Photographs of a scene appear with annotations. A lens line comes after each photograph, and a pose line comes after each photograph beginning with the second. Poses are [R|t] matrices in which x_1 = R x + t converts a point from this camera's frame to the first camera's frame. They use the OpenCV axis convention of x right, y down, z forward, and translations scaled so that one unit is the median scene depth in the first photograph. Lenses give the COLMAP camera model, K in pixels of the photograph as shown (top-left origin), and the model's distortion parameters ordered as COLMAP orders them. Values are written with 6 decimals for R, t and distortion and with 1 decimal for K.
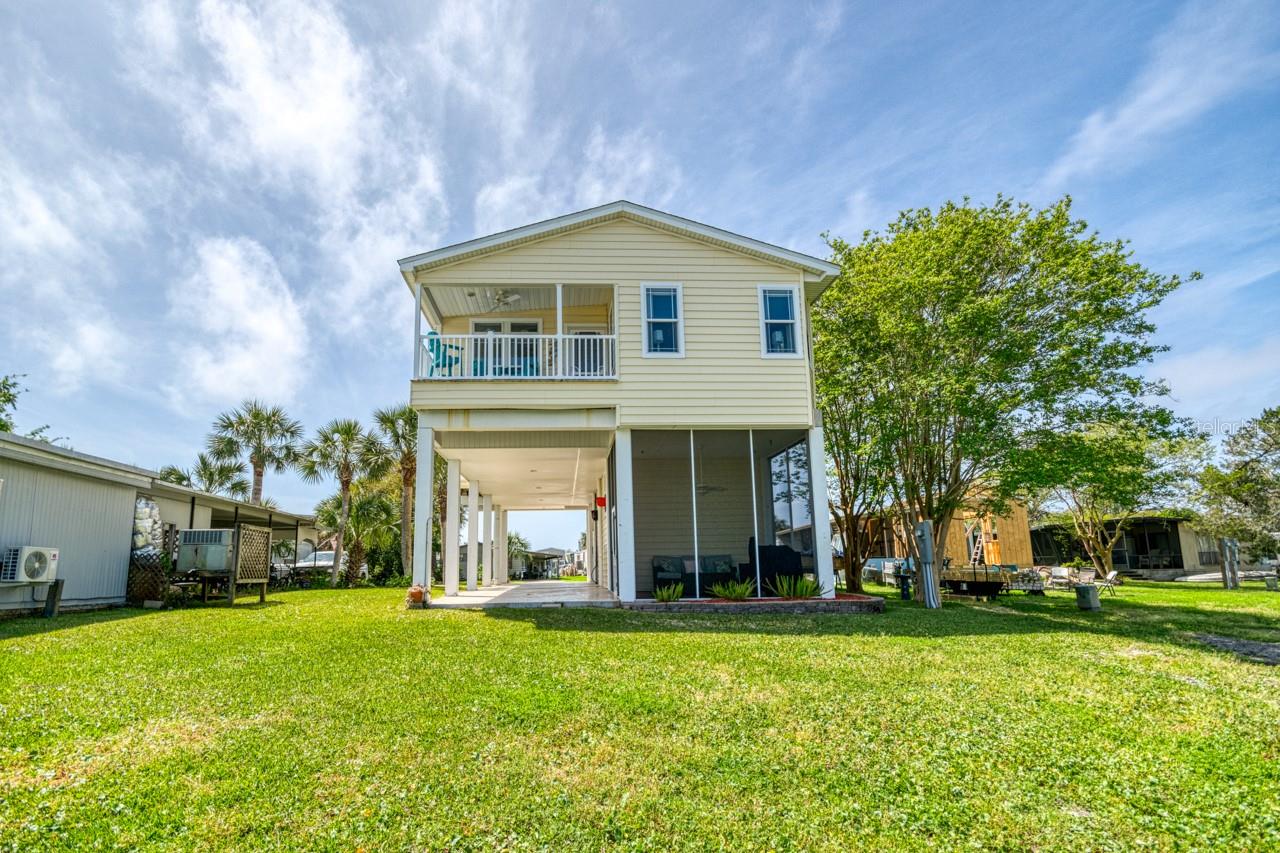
lens RADIAL K [[611.6, 0, 618.0], [0, 611.6, 484.4], [0, 0, 1]] dist [0.015695, 0.000184]
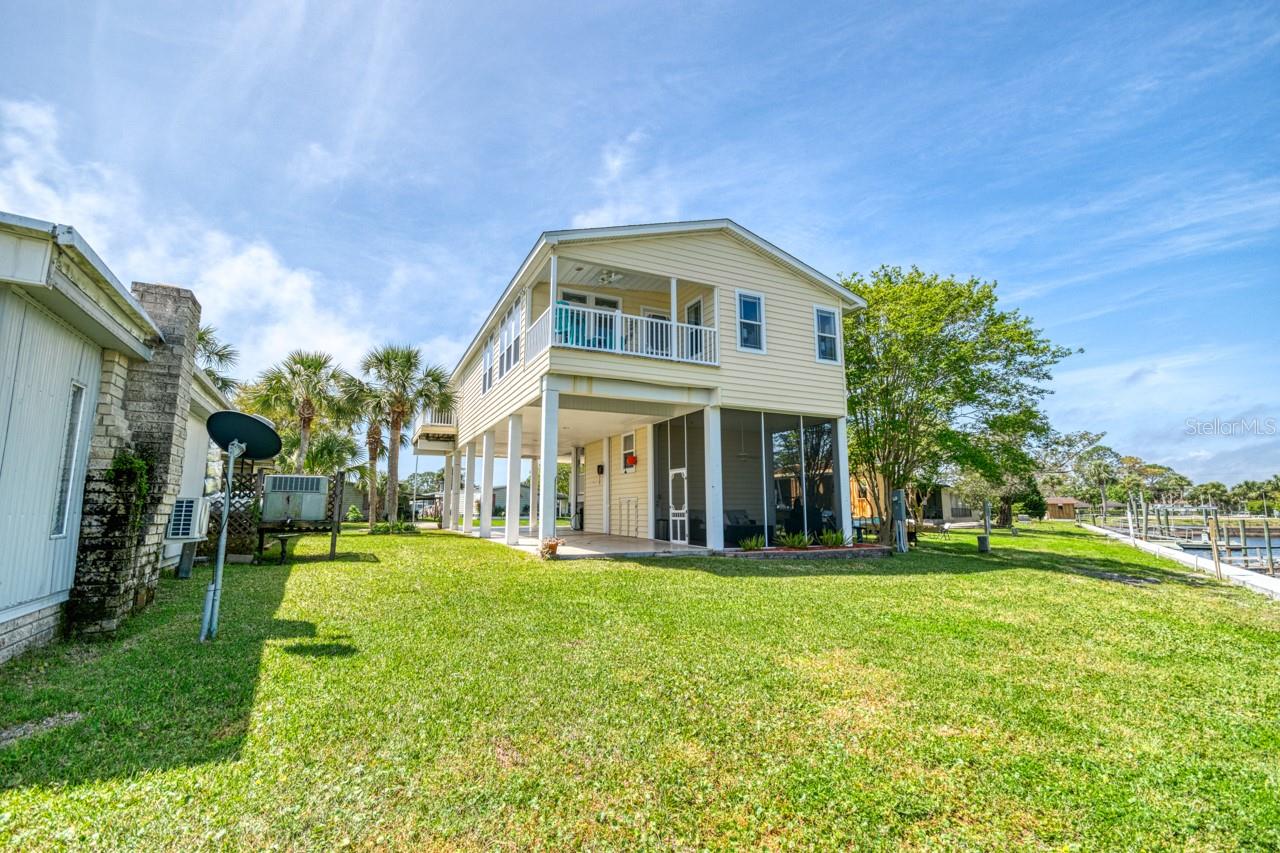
lens RADIAL K [[570.3, 0, 640.0], [0, 570.3, 426.5], [0, 0, 1]] dist [0.002299, 0.000035]
pose [[0.922059, 0.070083, 0.380652, -0.552689], [-0.068716, 0.997488, -0.017199, -0.022117], [-0.380901, -0.010299, 0.924559, 0.017954]]
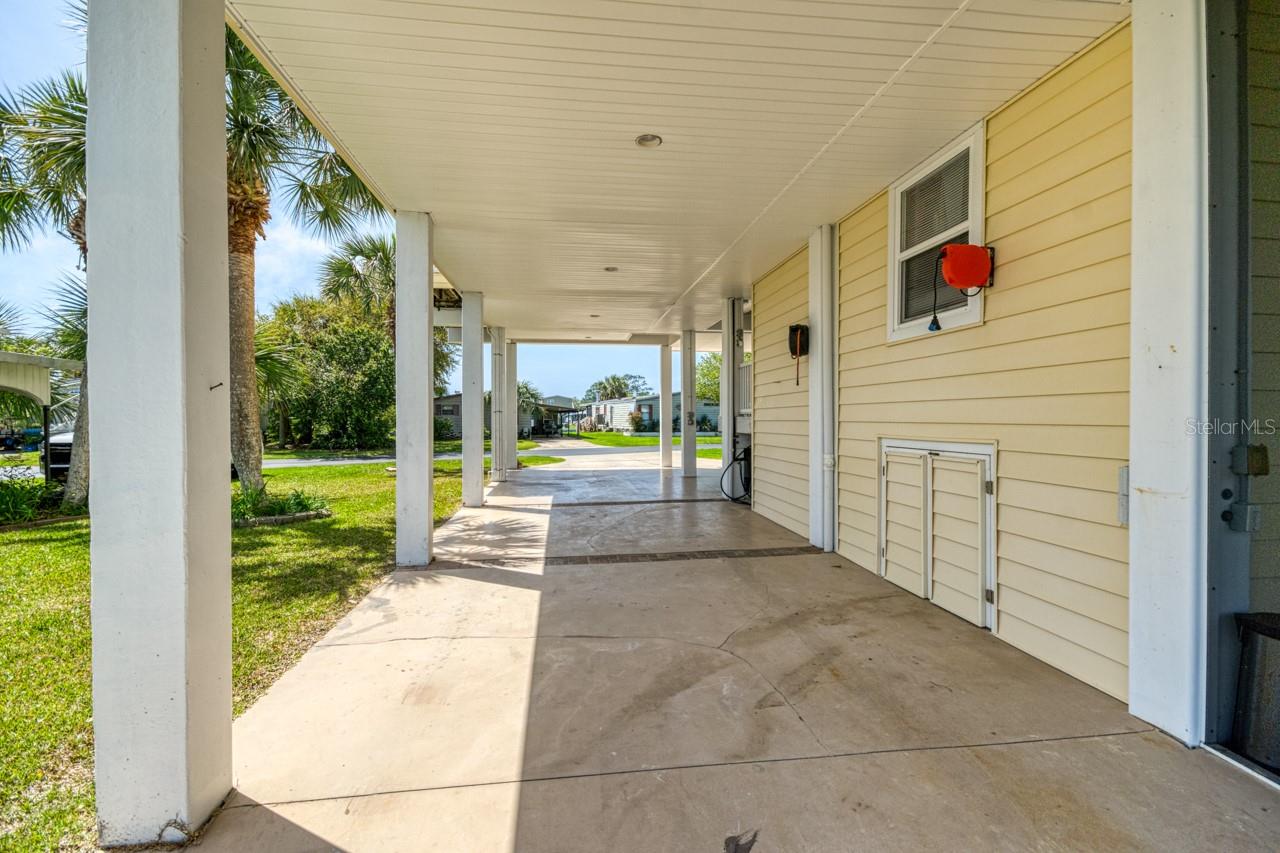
lens RADIAL K [[544.8, 0, 635.1], [0, 544.8, 415.6], [0, 0, 1]] dist [0.001244, 0.000088]
pose [[0.997290, 0.017233, 0.071519, -0.220657], [-0.027337, 0.989375, 0.142795, 0.077451], [-0.068298, -0.144364, 0.987165, 1.046796]]
